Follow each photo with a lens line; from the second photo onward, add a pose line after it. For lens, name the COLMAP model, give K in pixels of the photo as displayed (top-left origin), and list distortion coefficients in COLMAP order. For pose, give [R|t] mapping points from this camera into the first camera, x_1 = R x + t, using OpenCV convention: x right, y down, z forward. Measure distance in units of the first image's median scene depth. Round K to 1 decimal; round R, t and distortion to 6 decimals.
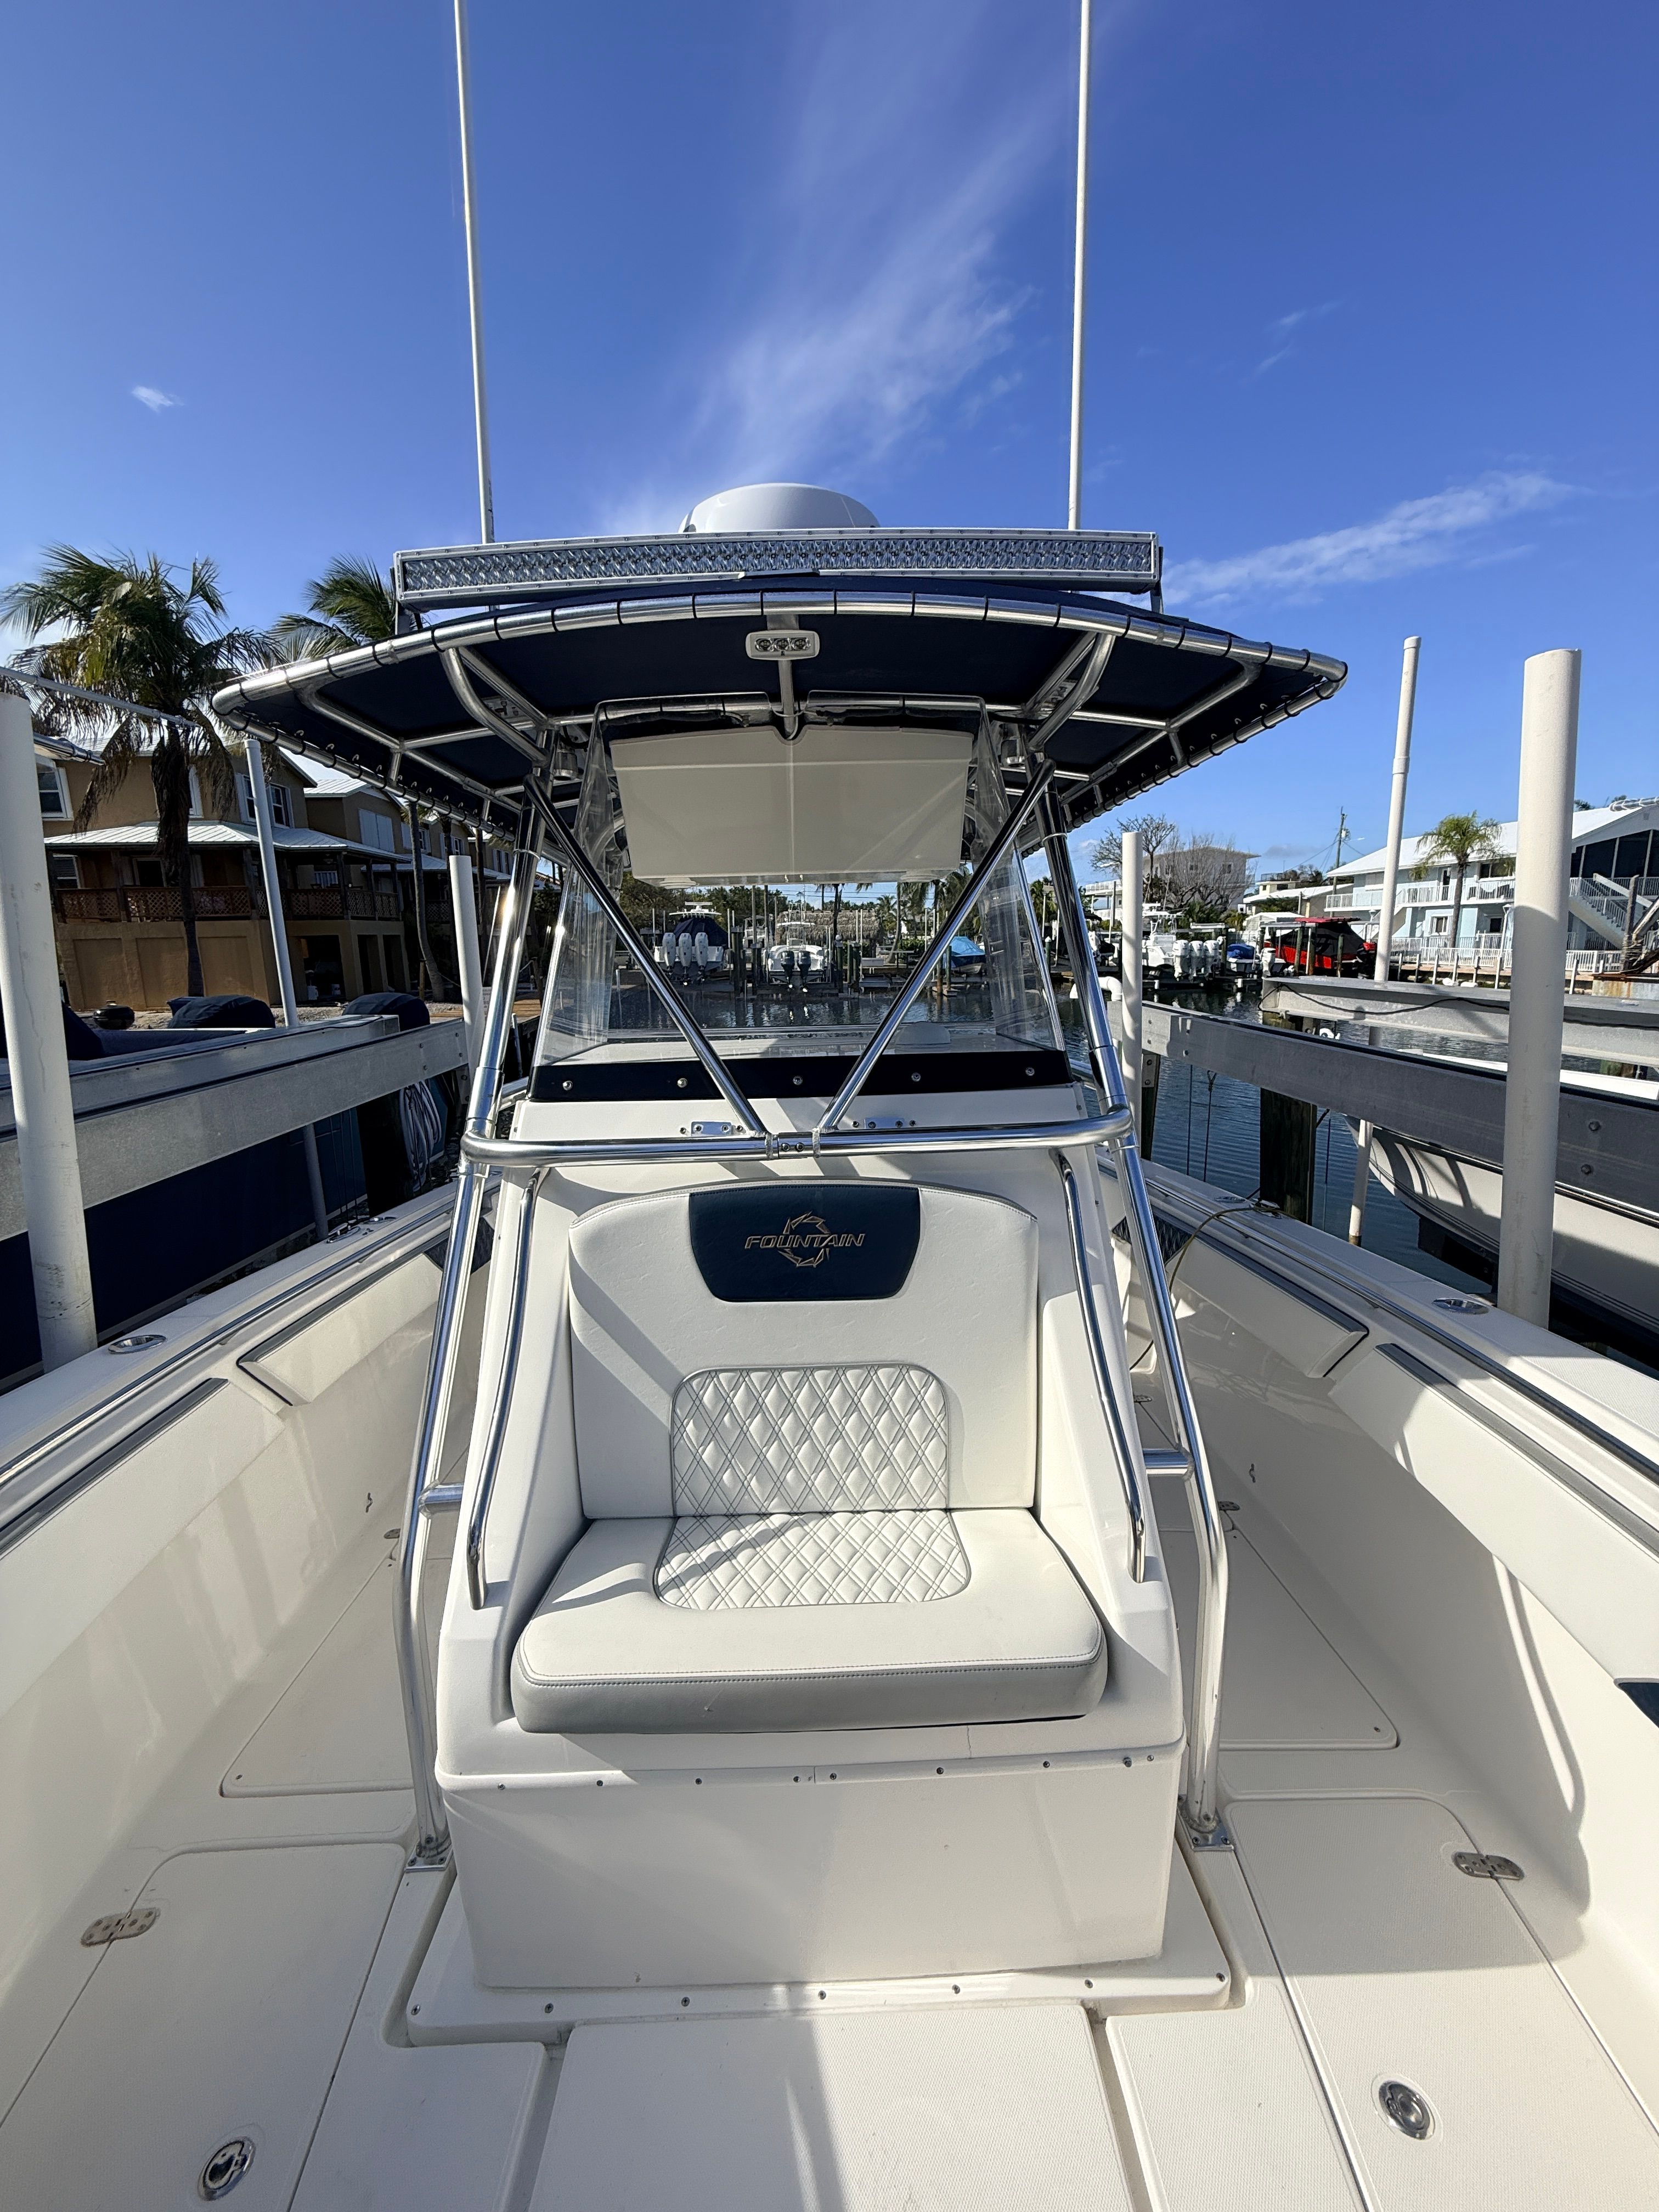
lens RADIAL K [[874.3, 0, 829.7], [0, 874.3, 1096.1], [0, 0, 1]] dist [0.003349, -0.000058]
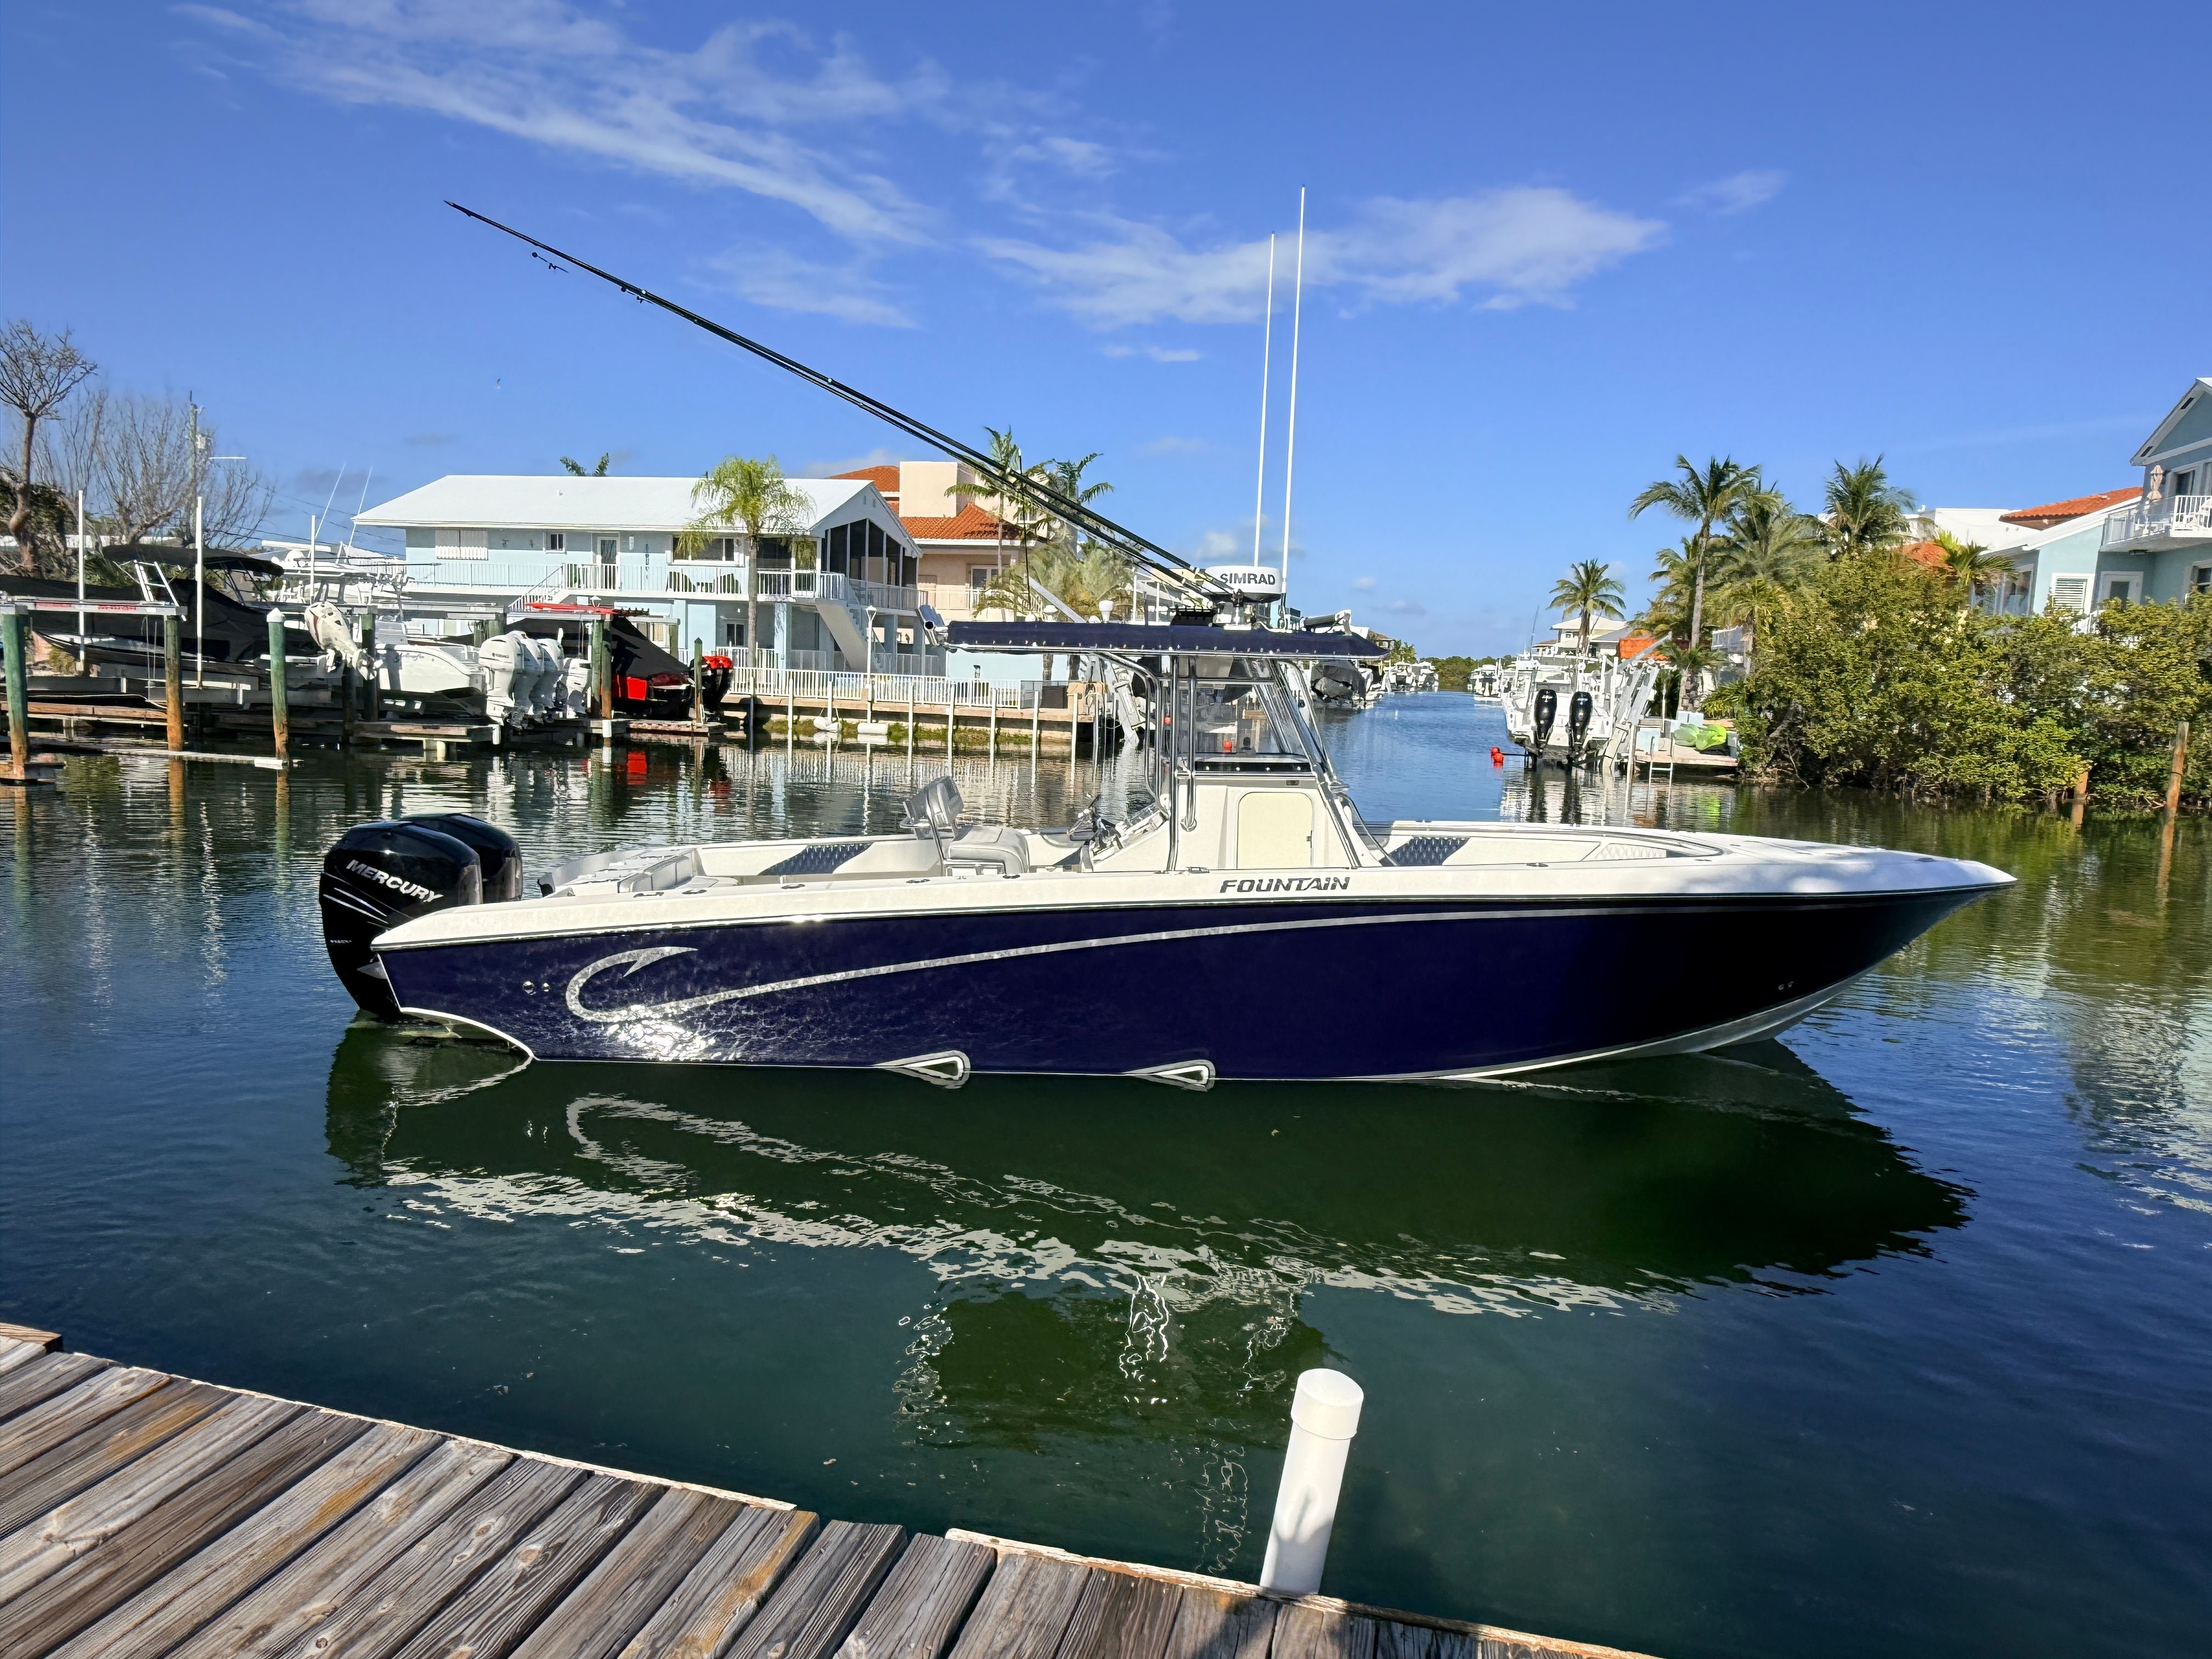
lens RADIAL K [[1471.3, 0, 1100.5], [0, 1471.3, 821.5], [0, 0, 1]] dist [0.002328, 0.008855]
pose [[0.258664, -0.075002, 0.963051, -0.234226], [0.130585, 0.990544, 0.042069, -0.070731], [-0.957100, 0.114878, 0.266012, 0.485463]]
